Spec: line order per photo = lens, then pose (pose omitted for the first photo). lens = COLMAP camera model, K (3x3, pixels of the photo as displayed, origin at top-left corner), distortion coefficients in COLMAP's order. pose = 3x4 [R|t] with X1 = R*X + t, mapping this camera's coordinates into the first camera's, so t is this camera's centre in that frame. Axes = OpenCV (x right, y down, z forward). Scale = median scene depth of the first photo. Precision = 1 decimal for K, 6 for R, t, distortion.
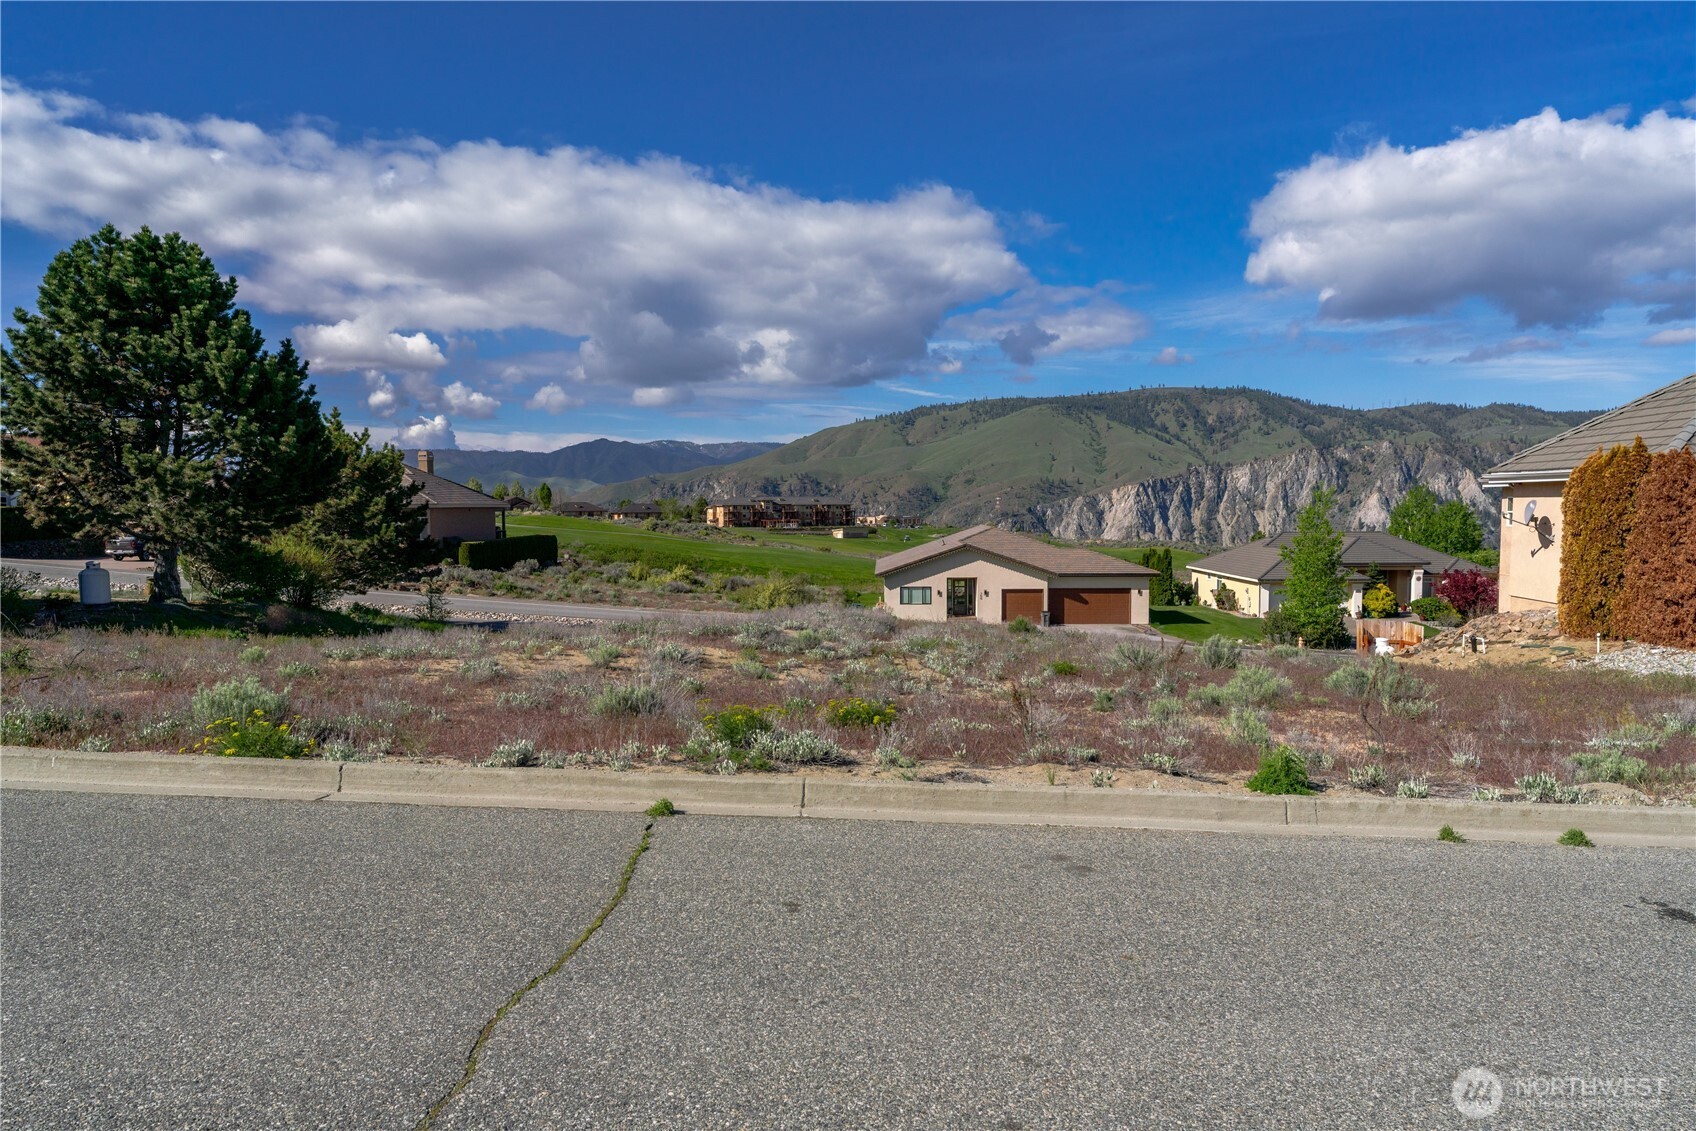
lens RADIAL K [[1172.2, 0, 848.0], [0, 1172.2, 565.5], [0, 0, 1]] dist [0.004365, 0.000514]
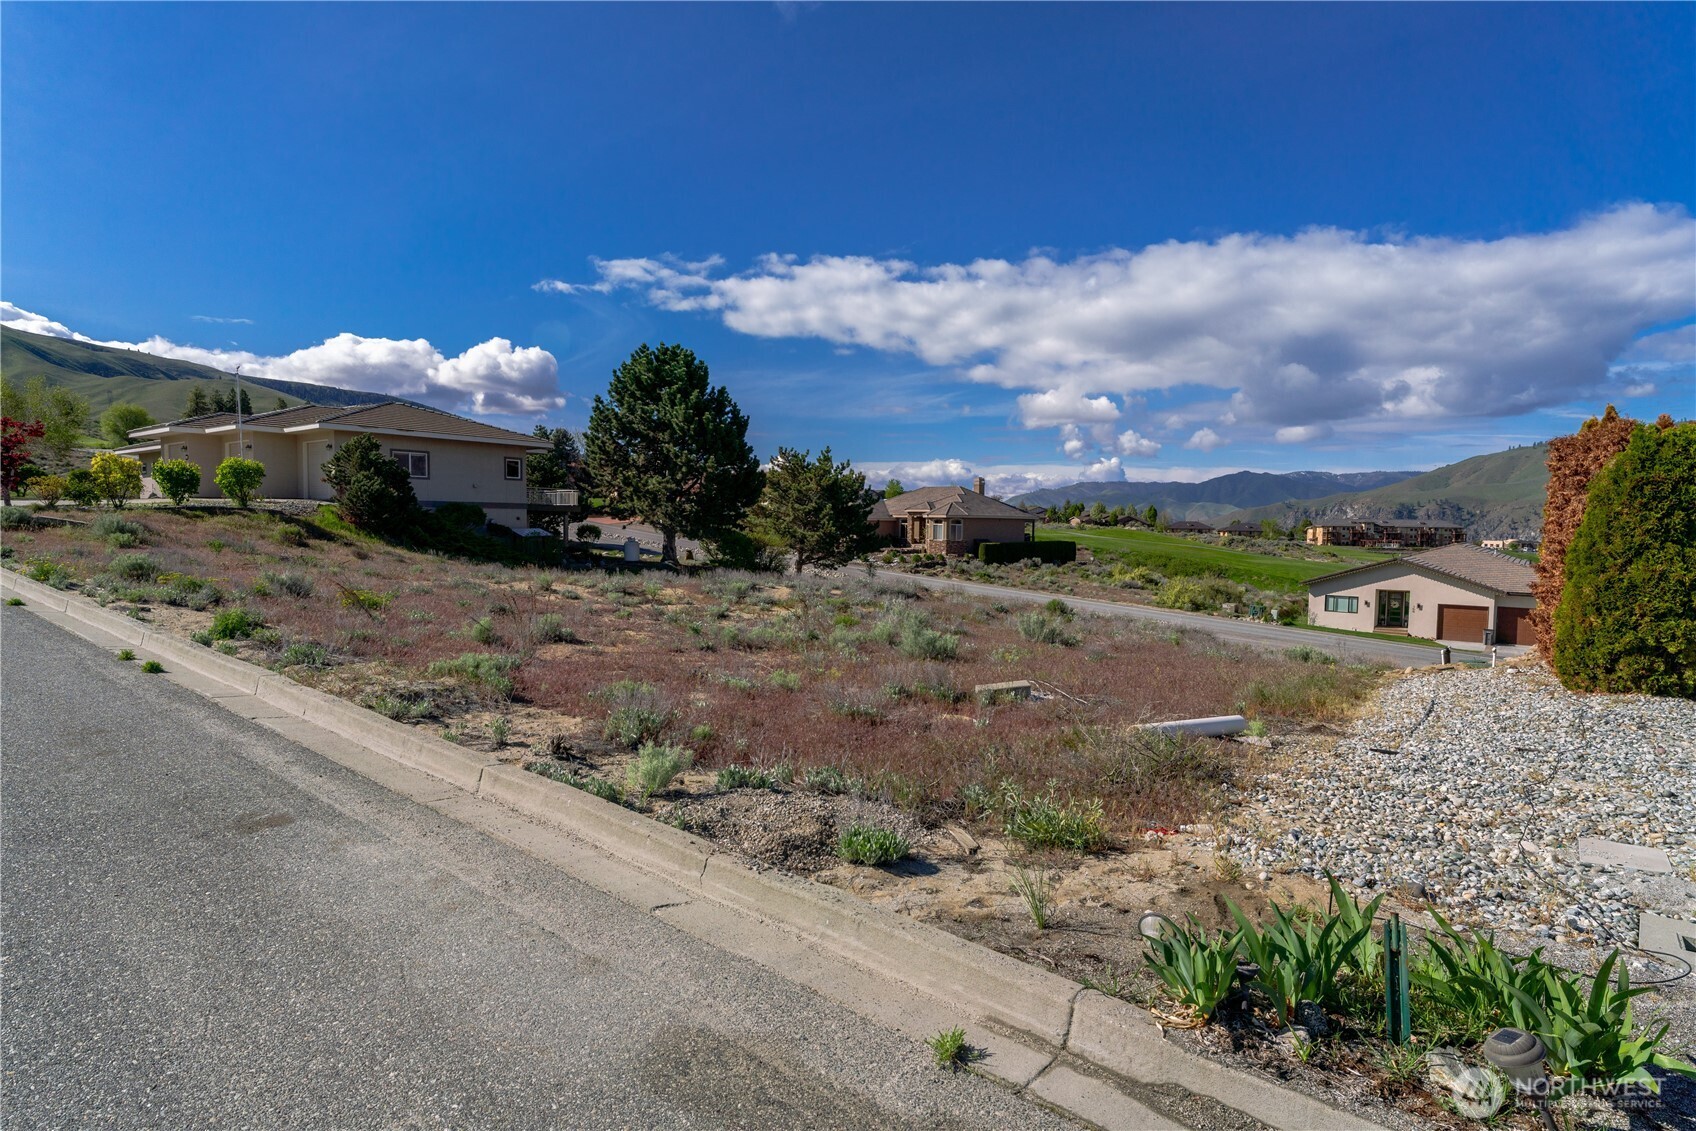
lens RADIAL K [[899.7, 0, 848.0], [0, 899.7, 565.5], [0, 0, 1]] dist [-0.001382, 0.000222]
pose [[0.781195, 0.044213, -0.622720, 0.049896], [-0.049257, 0.998745, 0.009119, 0.001176], [0.622341, 0.023550, 0.782392, 0.017283]]
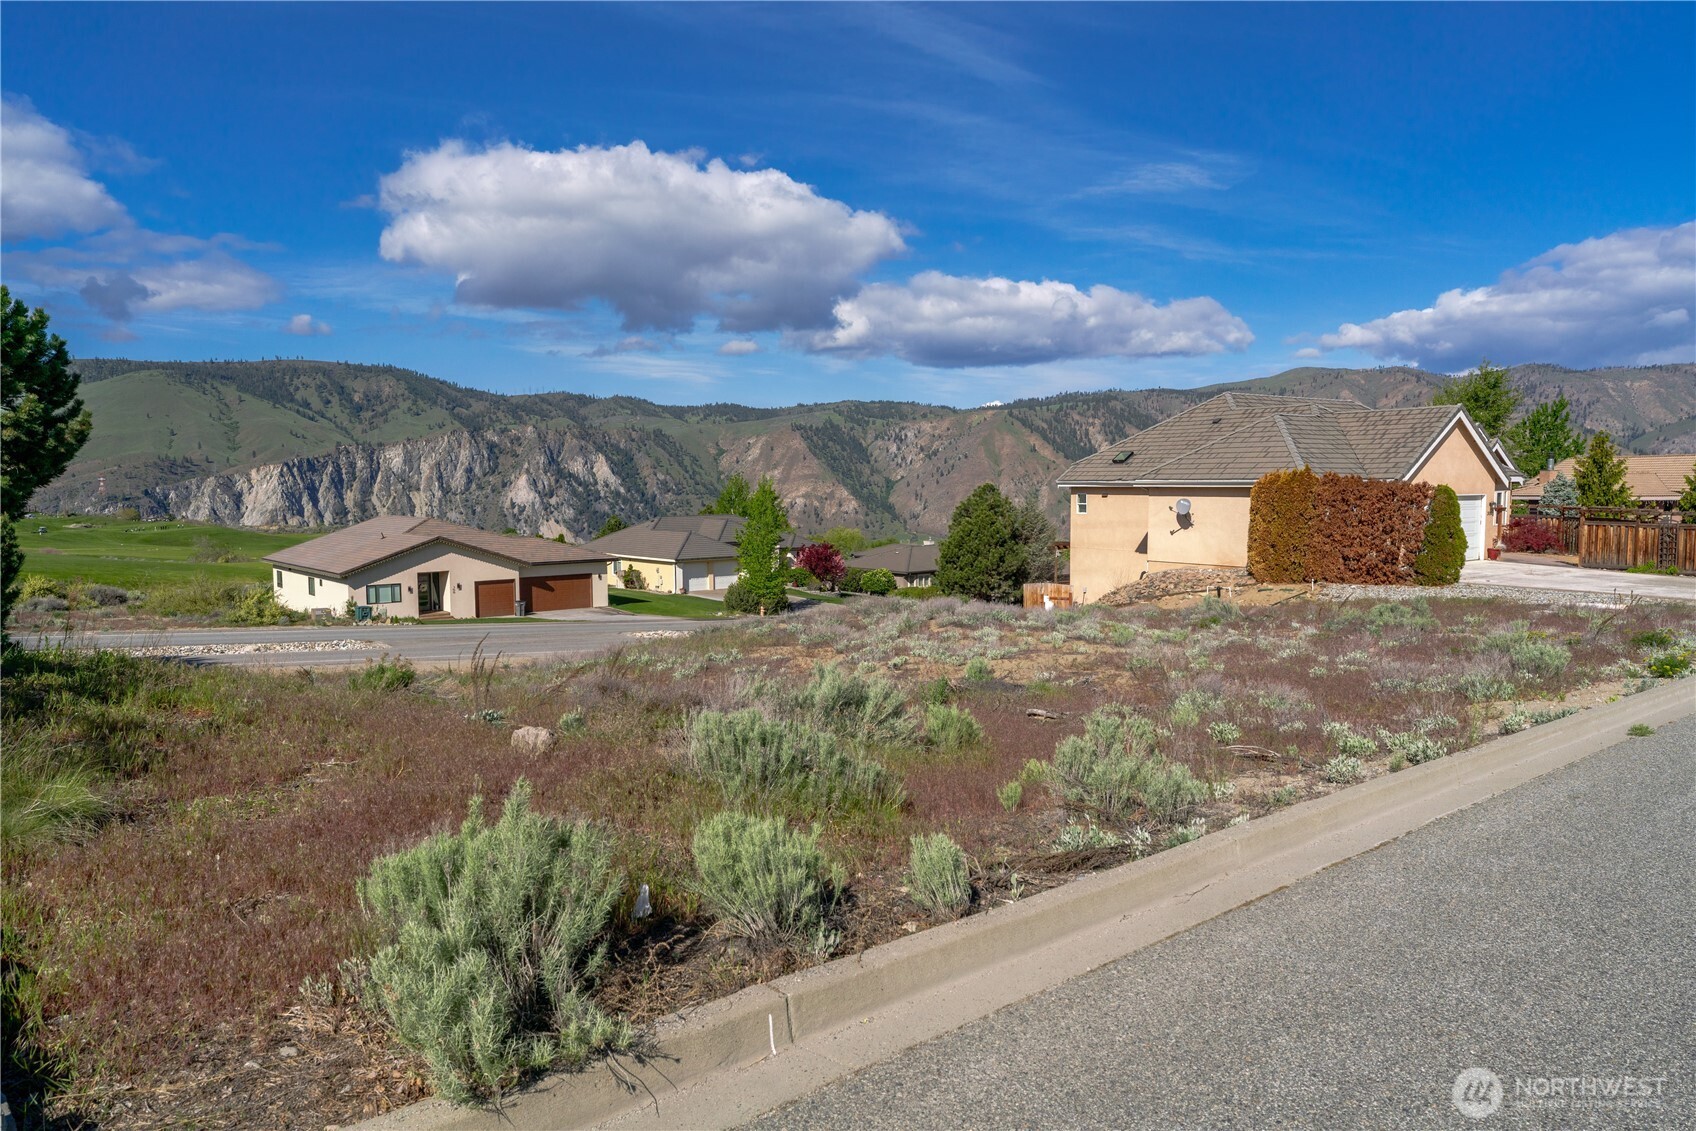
lens RADIAL K [[1173.5, 0, 850.5], [0, 1173.5, 604.8], [0, 0, 1]] dist [0.006328, 0.005168]
pose [[0.726017, -0.072970, 0.683795, -0.071666], [0.037743, 0.997084, 0.066329, -0.003118], [-0.686641, -0.022347, 0.726654, 0.016637]]
